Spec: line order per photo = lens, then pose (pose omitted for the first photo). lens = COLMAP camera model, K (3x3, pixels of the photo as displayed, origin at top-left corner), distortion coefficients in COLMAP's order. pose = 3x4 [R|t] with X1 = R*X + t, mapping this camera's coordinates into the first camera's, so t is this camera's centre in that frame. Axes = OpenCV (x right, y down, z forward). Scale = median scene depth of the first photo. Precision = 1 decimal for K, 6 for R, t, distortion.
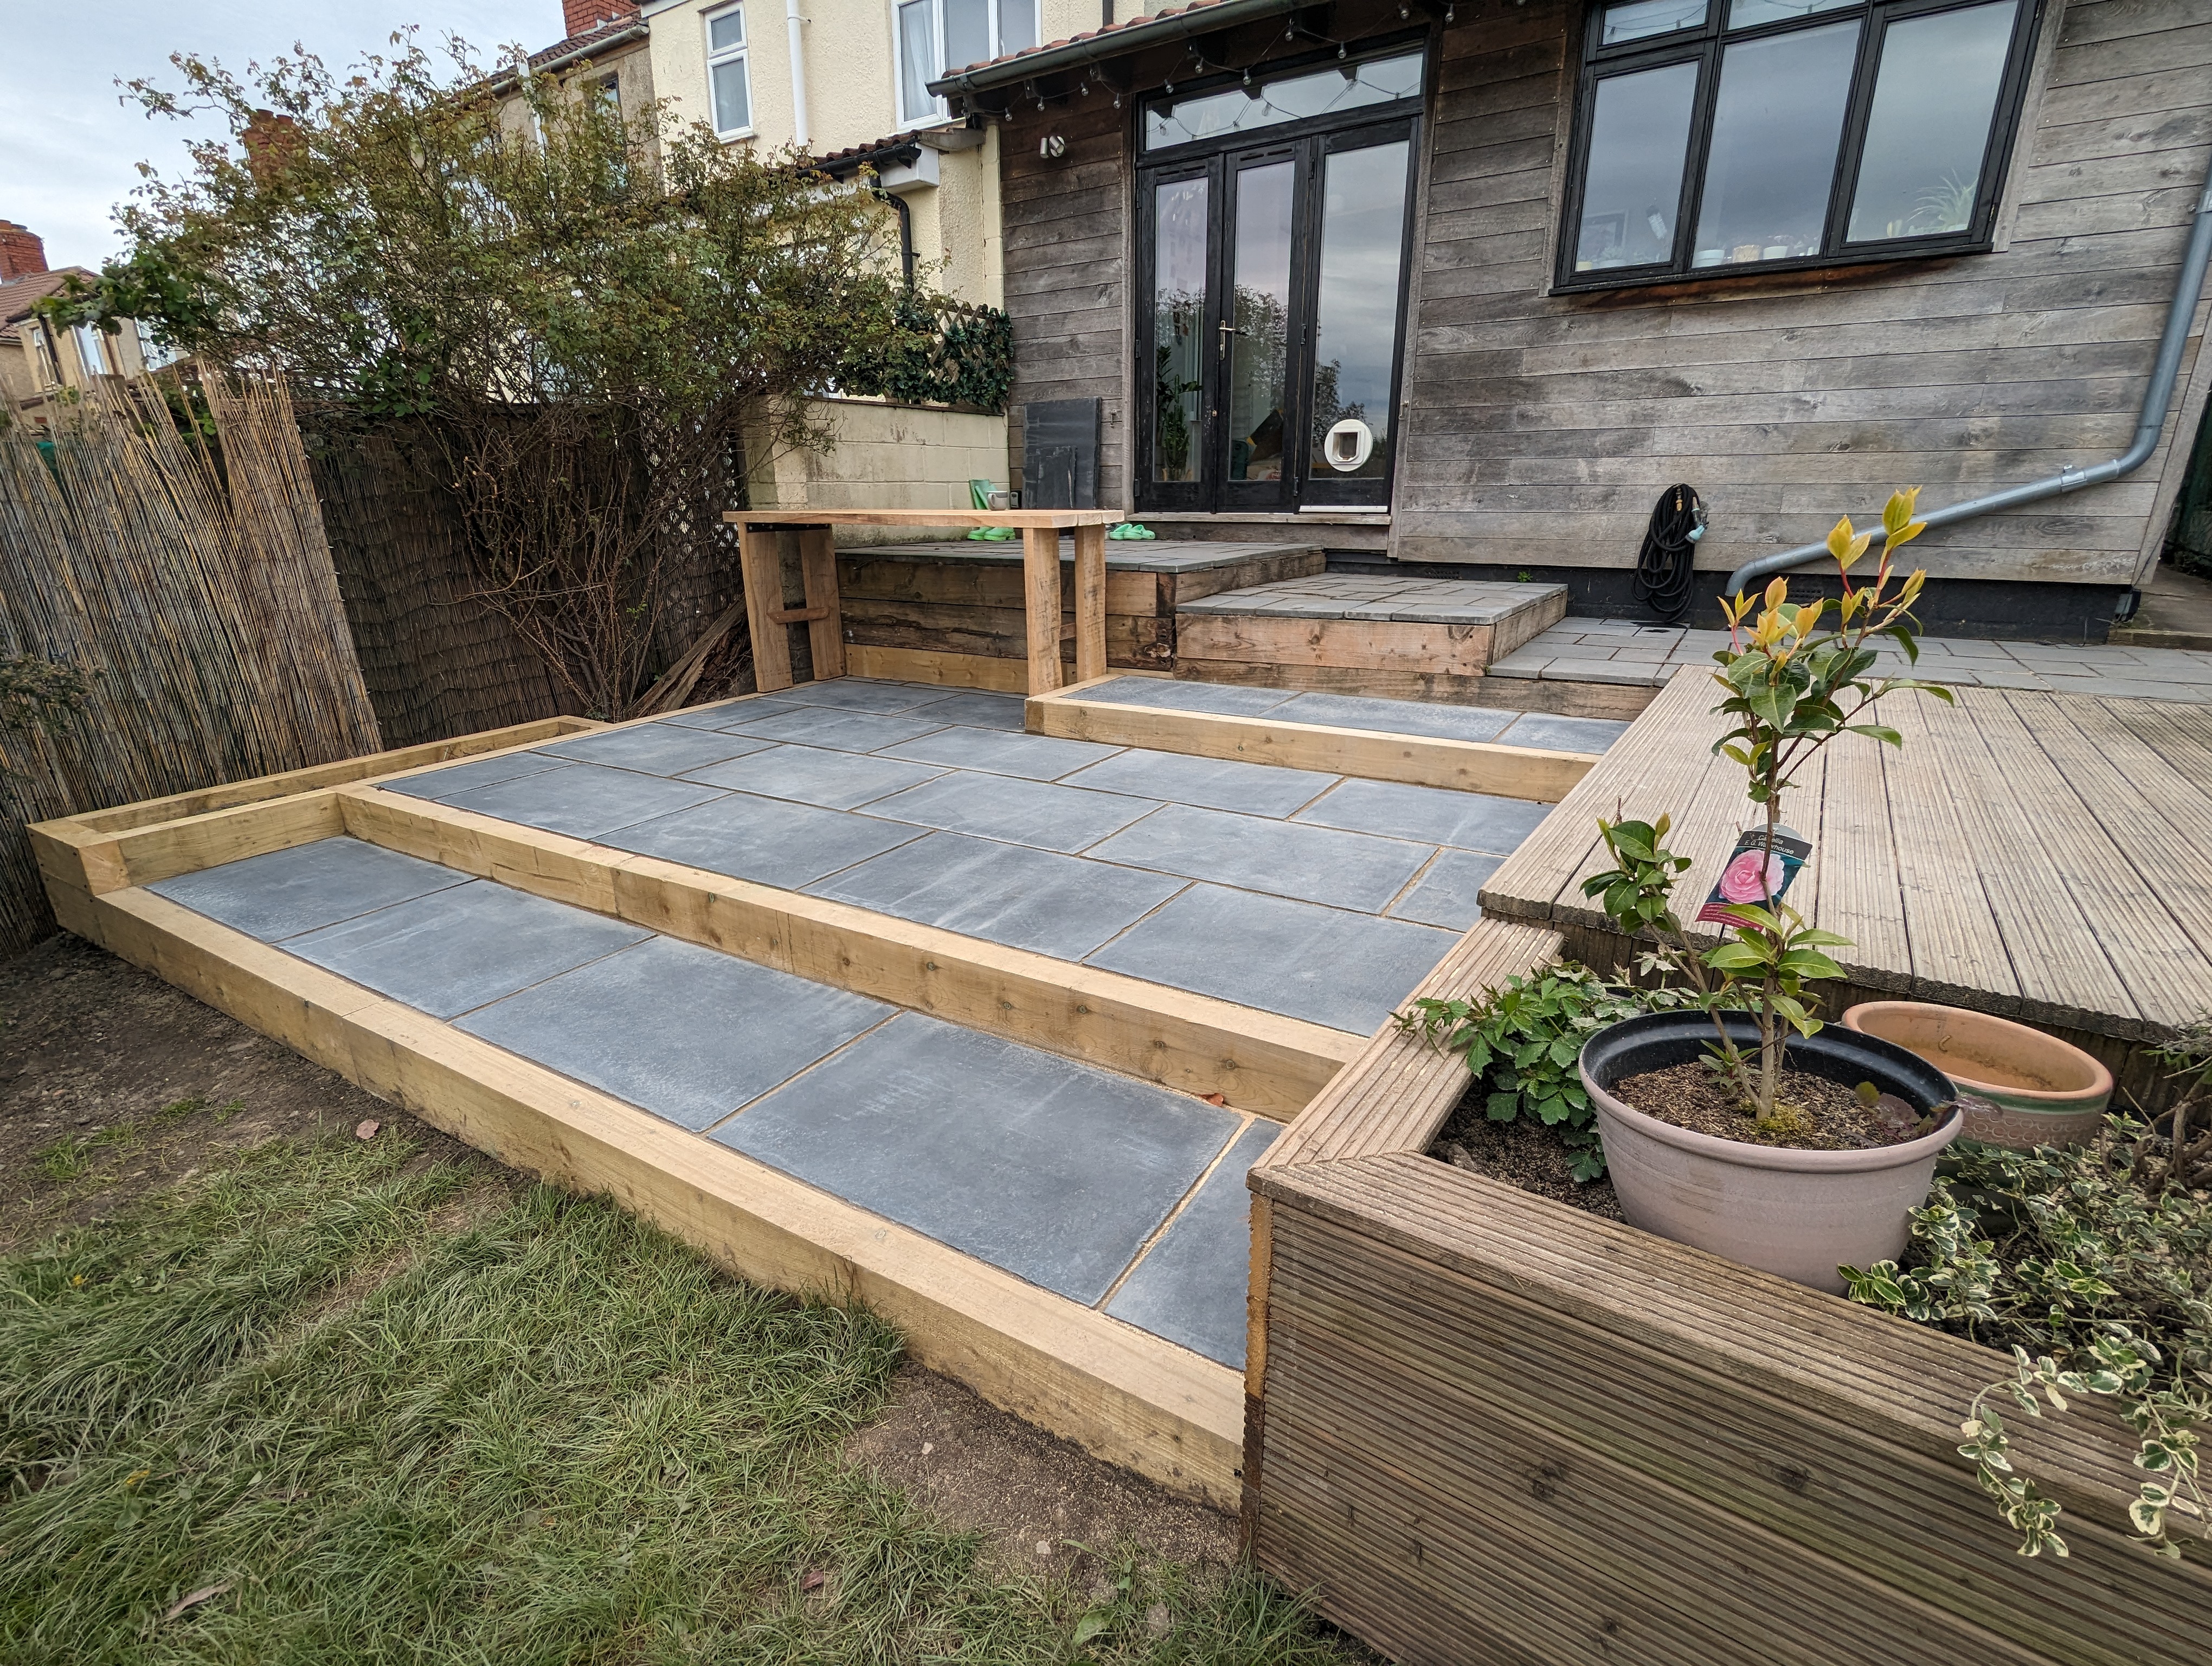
lens RADIAL K [[1051.8, 0, 1099.1], [0, 1051.8, 836.7], [0, 0, 1]] dist [-0.000812, 0.000074]
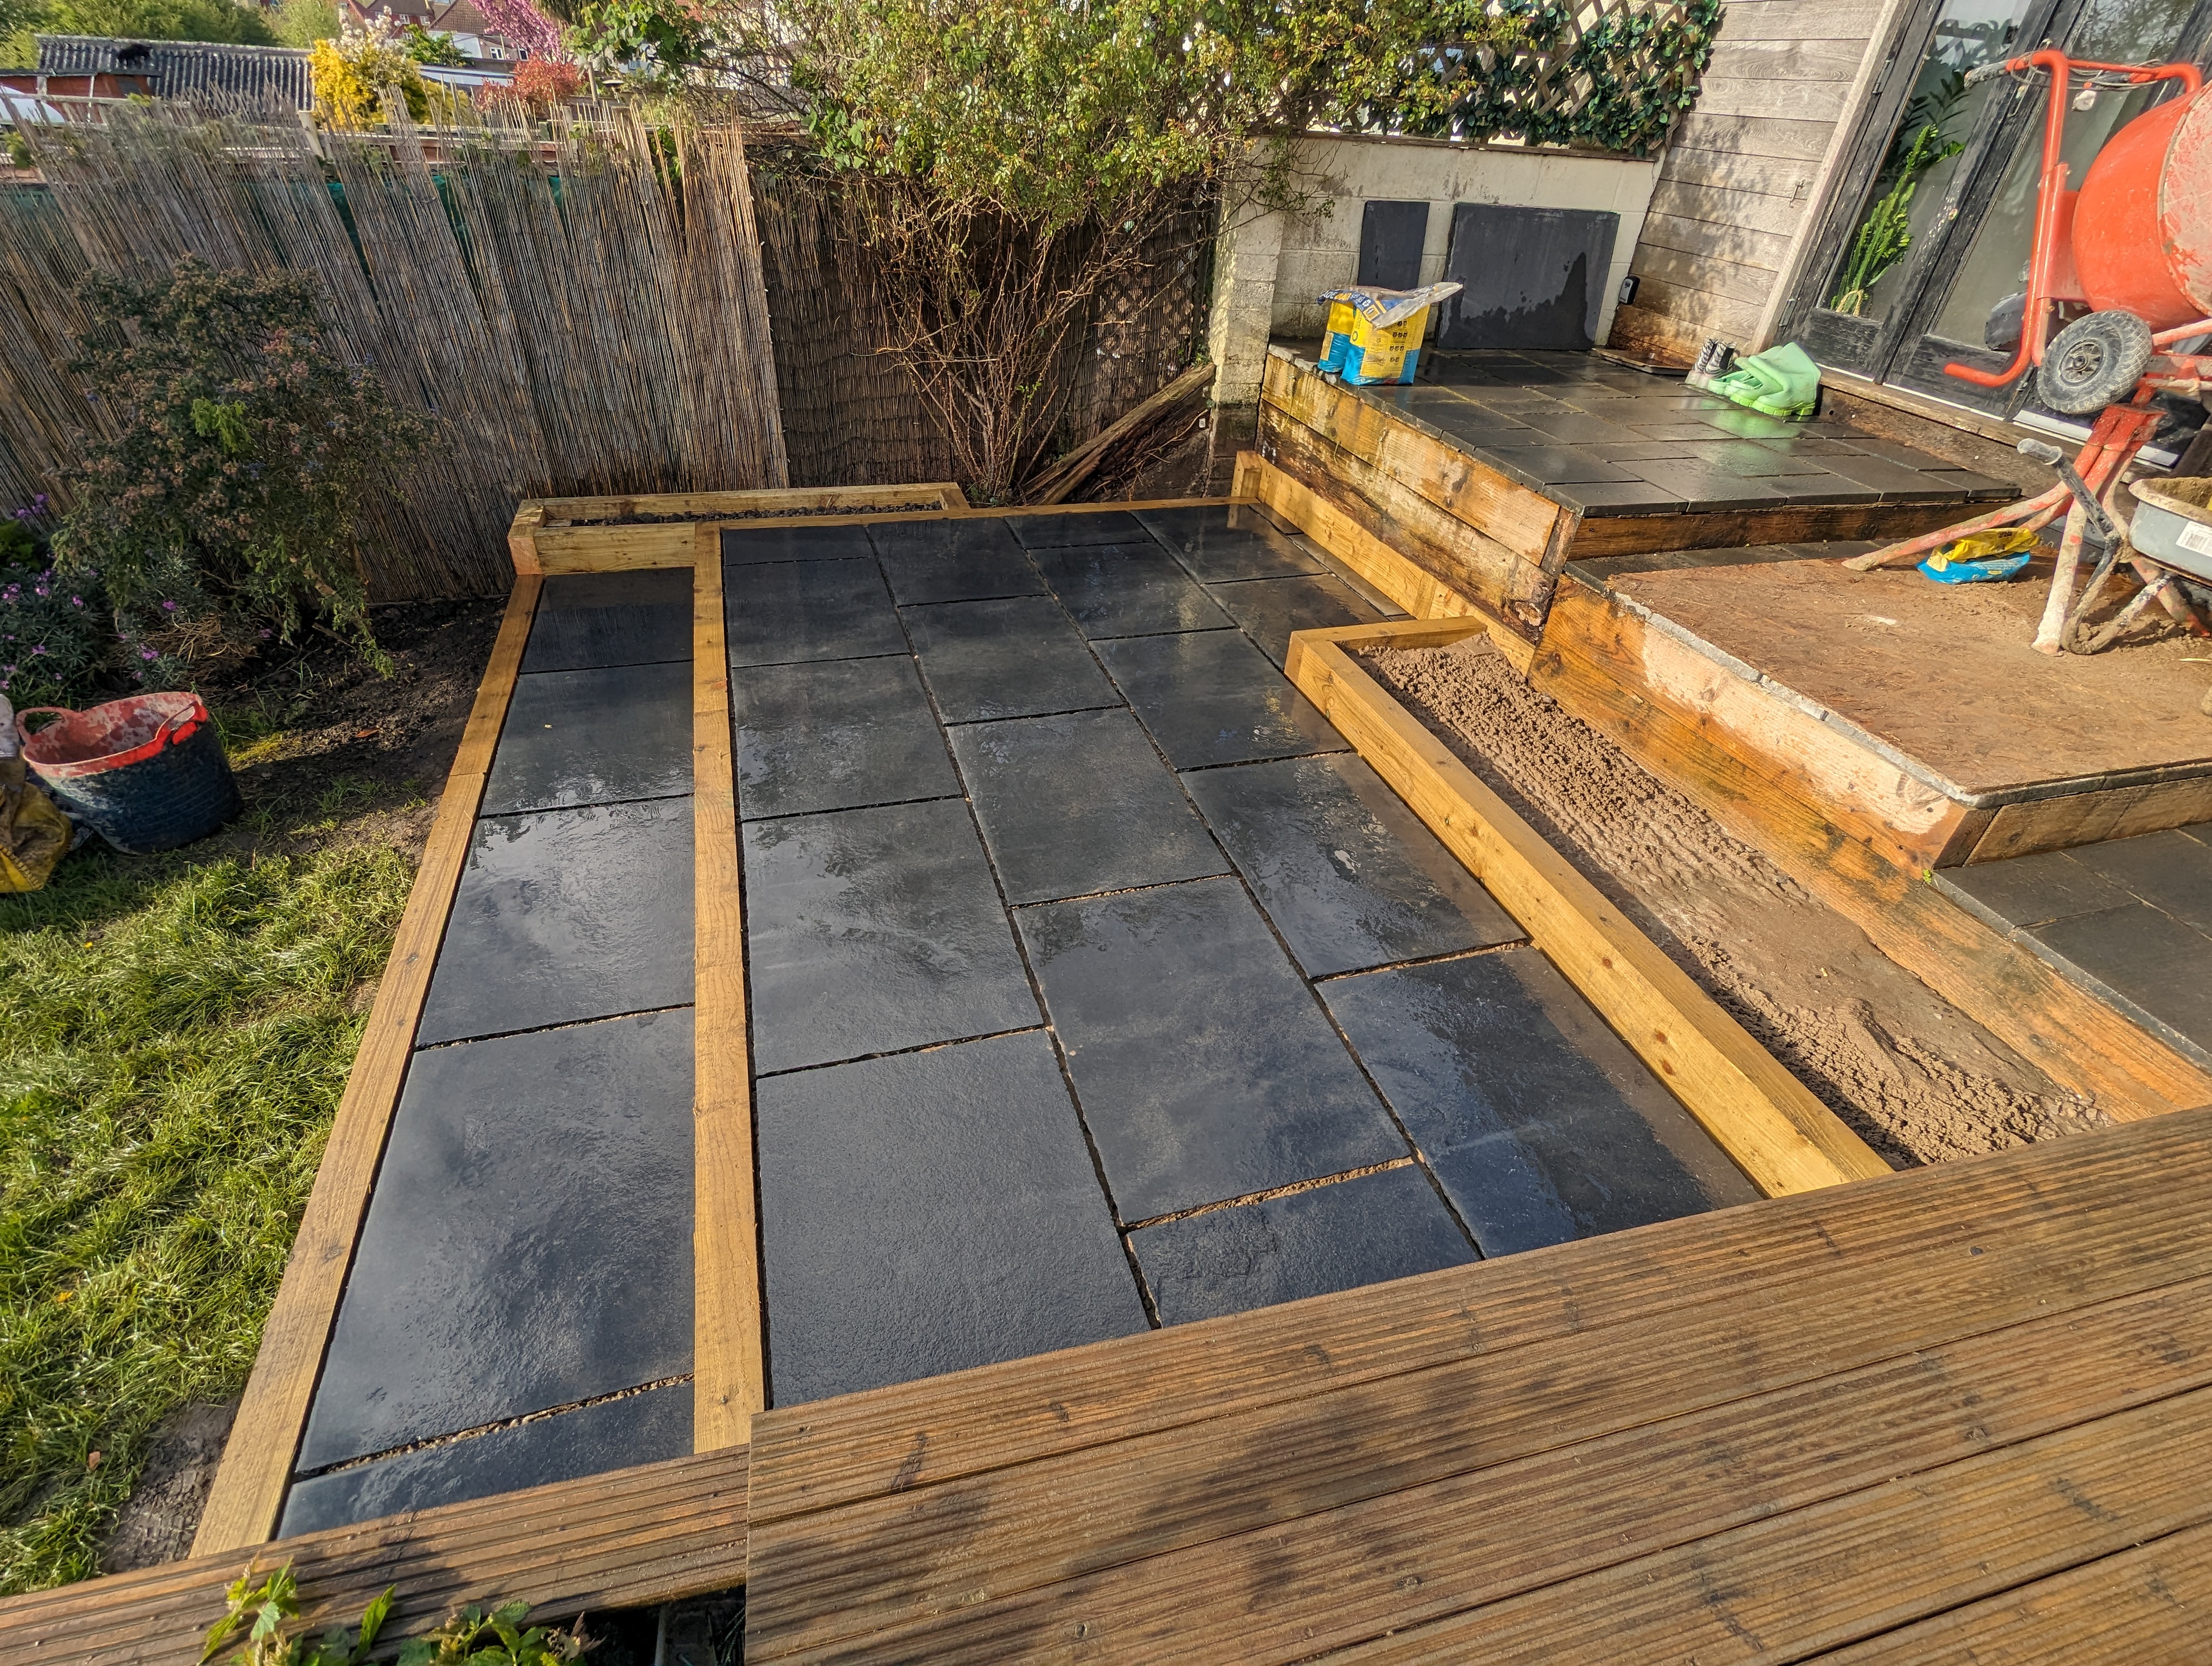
lens RADIAL K [[1051.8, 0, 1096.0], [0, 1051.8, 835.8], [0, 0, 1]] dist [-0.000812, 0.000074]
pose [[0.743999, 0.434436, -0.507672, 0.255270], [-0.274994, 0.891537, 0.359917, -0.210010], [0.608969, -0.128171, 0.782770, 0.235754]]
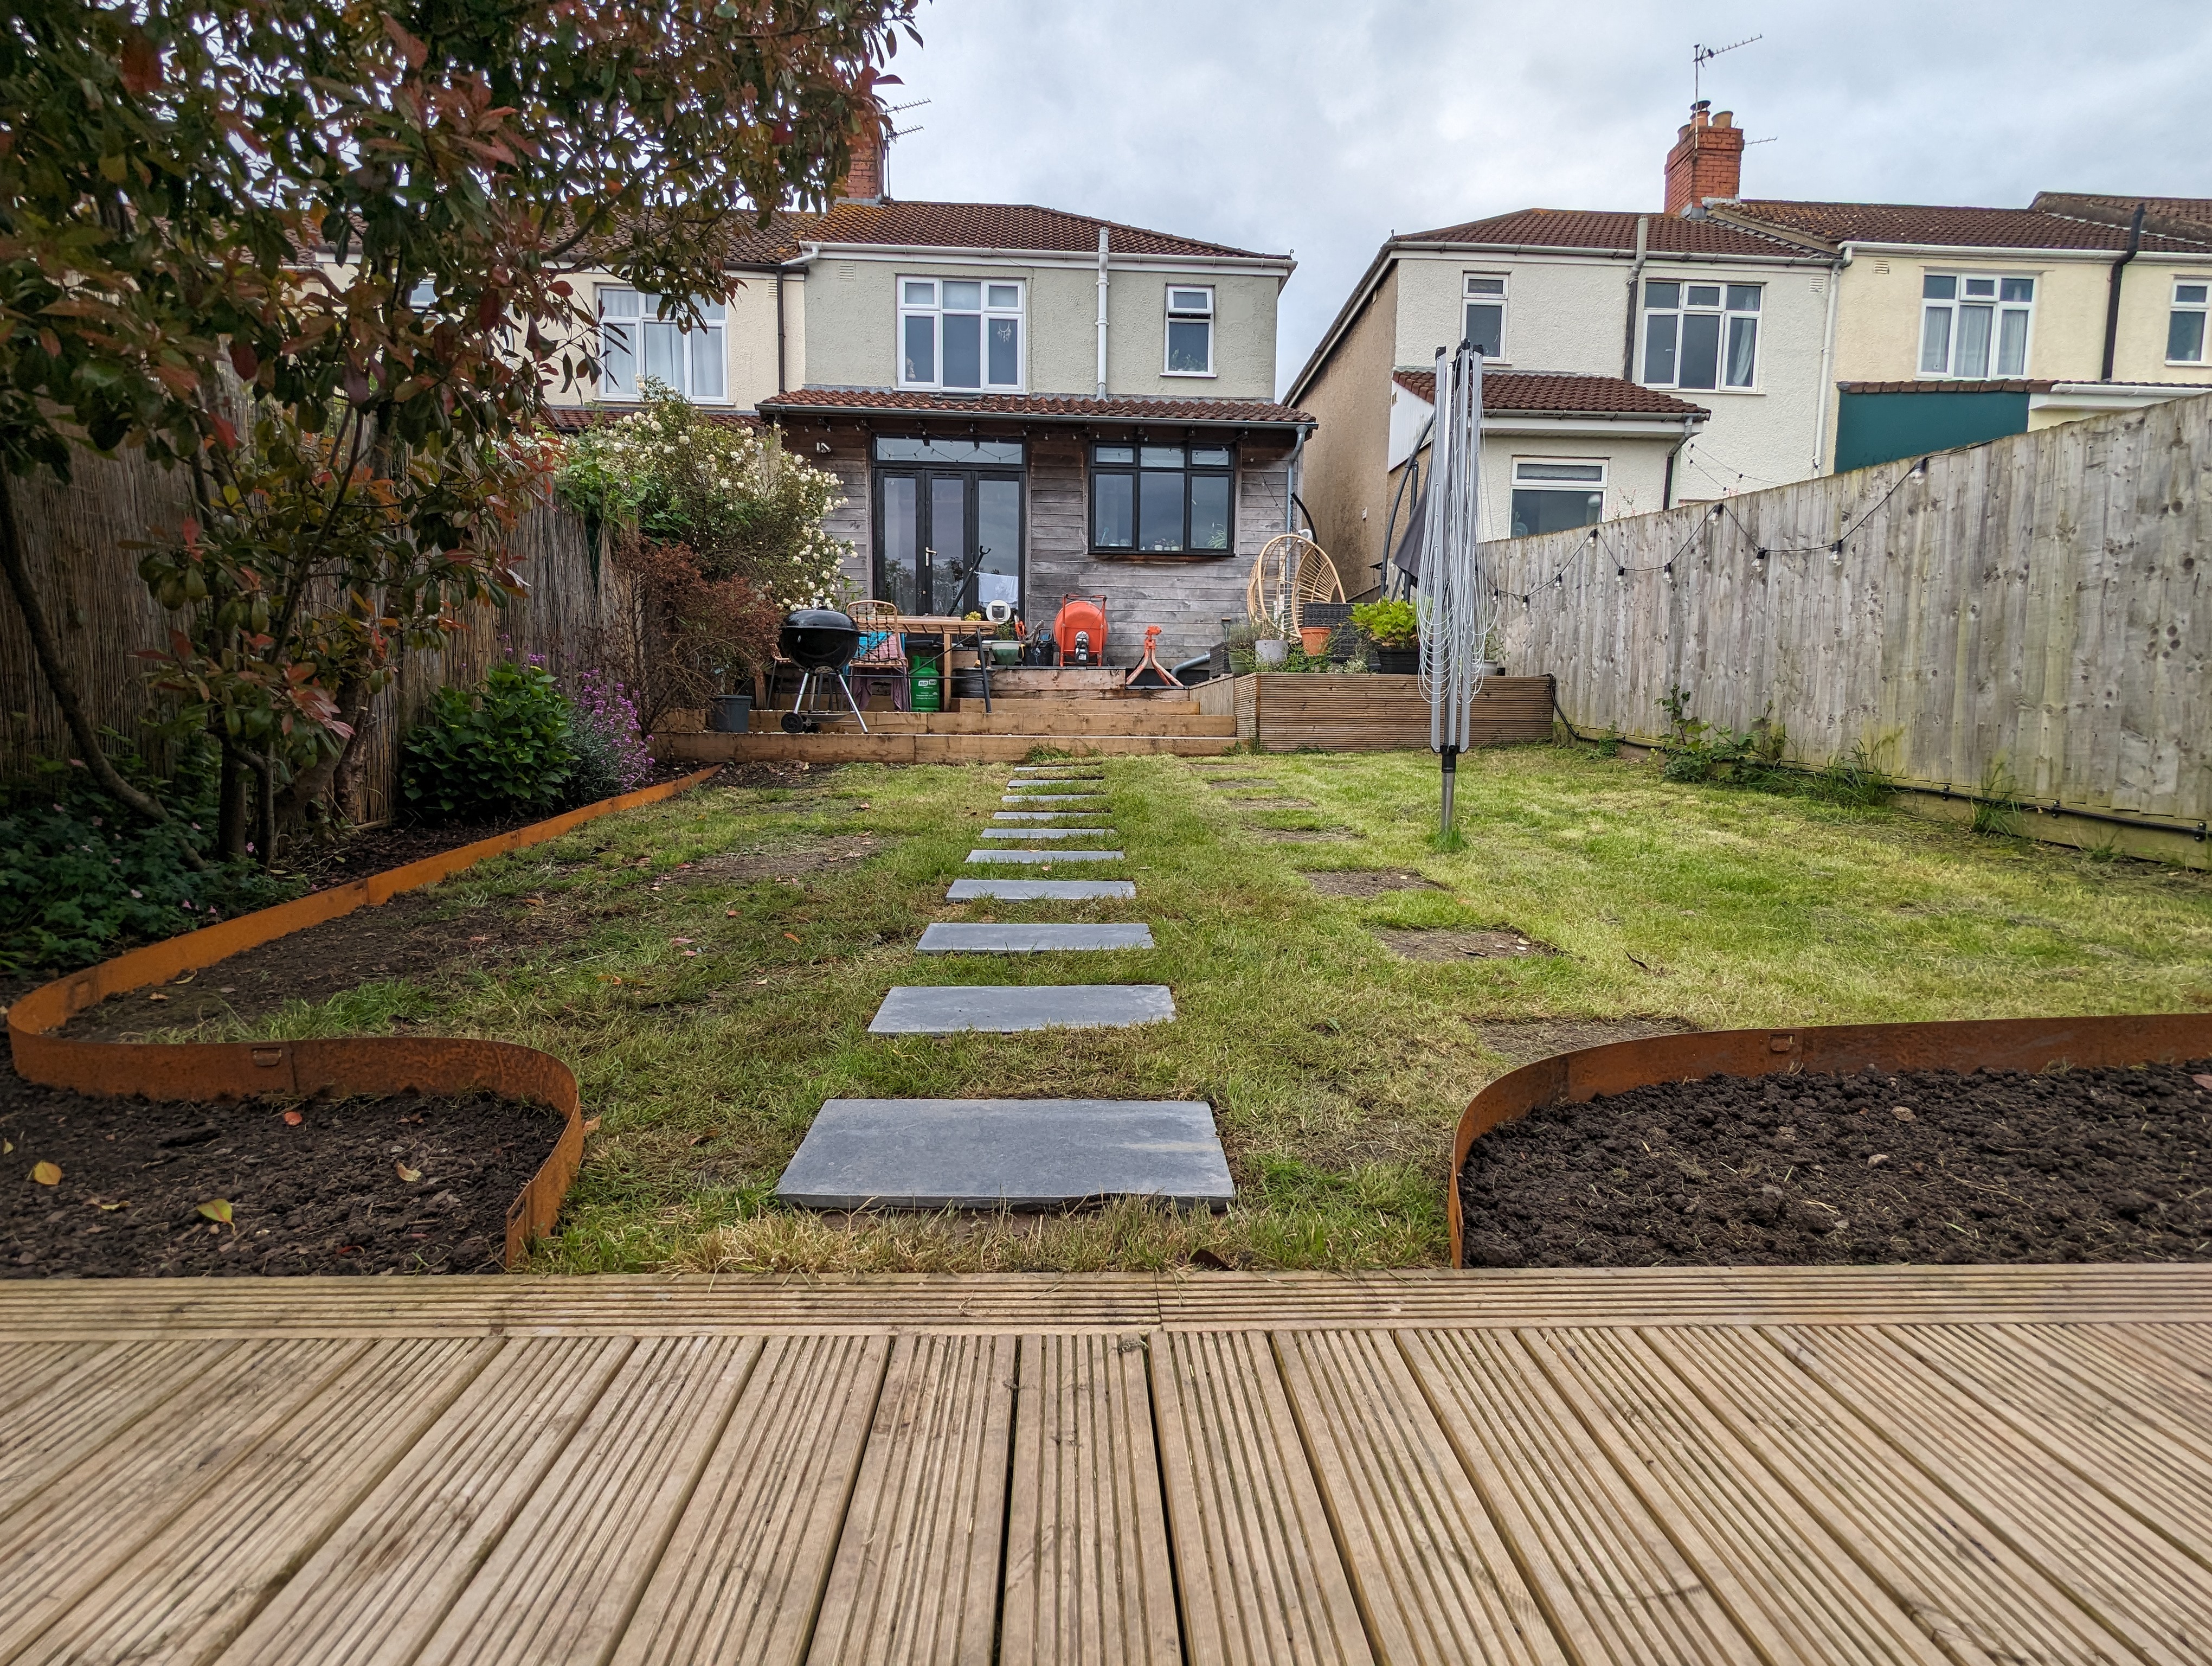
lens RADIAL K [[1051.8, 0, 1103.4], [0, 1051.8, 838.5], [0, 0, 1]] dist [-0.000812, 0.000074]
pose [[0.794271, -0.046405, 0.605789, -1.003251], [0.175285, 0.972184, -0.155351, 0.474382], [-0.581729, 0.229577, 0.780311, -0.704533]]
